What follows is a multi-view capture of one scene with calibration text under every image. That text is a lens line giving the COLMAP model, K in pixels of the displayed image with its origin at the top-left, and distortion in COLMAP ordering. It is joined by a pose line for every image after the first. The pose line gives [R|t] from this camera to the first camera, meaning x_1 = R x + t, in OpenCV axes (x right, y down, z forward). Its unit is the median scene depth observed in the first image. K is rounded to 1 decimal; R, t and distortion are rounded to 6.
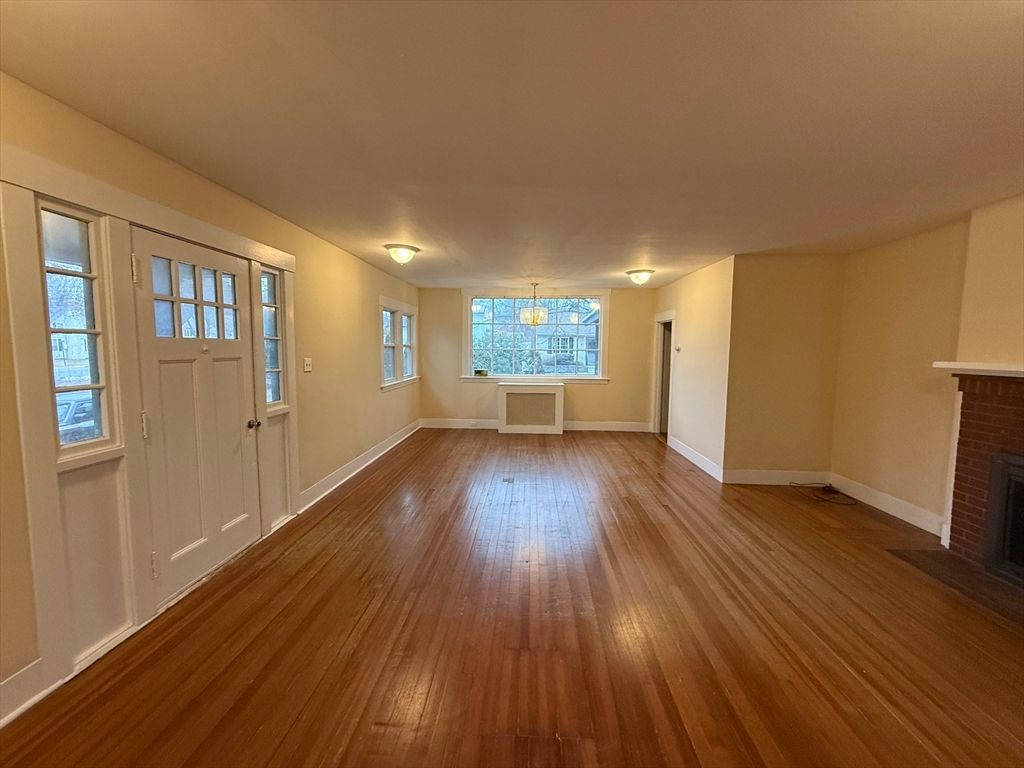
lens RADIAL K [[407.6, 0, 507.7], [0, 407.6, 382.2], [0, 0, 1]] dist [0.003052, 0.000189]
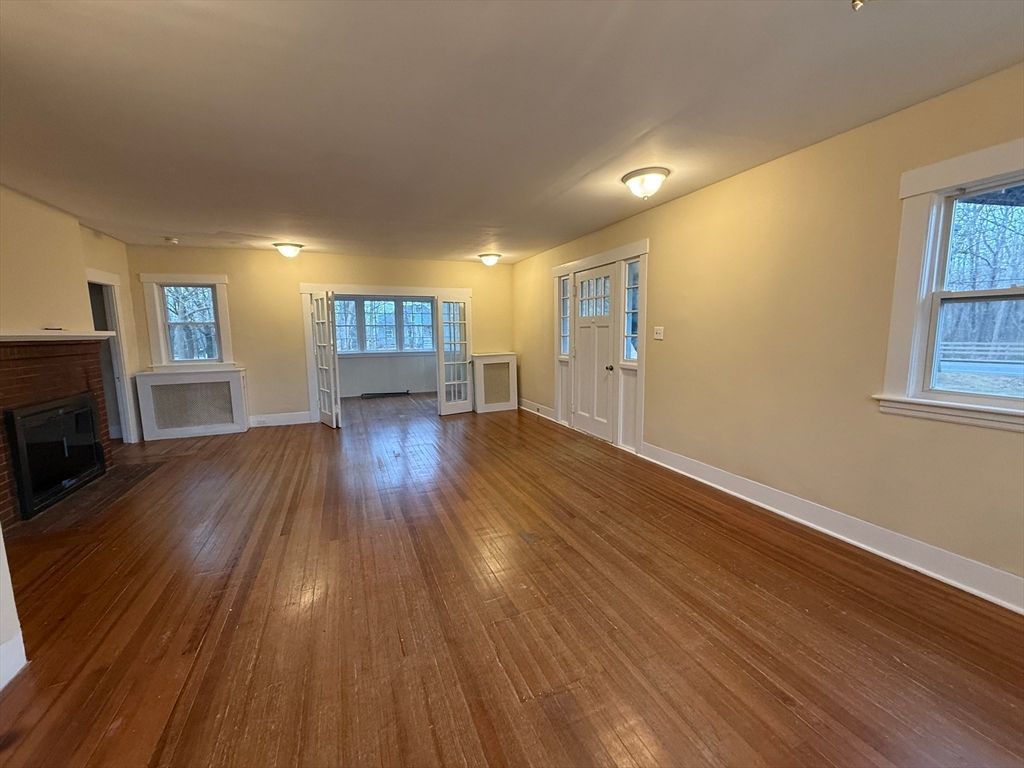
lens RADIAL K [[407.6, 0, 507.7], [0, 407.6, 382.2], [0, 0, 1]] dist [0.003052, 0.000189]
pose [[-0.903982, 0.056854, -0.423773, 0.312136], [-0.029582, 0.980429, 0.194640, -0.106250], [0.426545, 0.188487, -0.884608, 1.702632]]
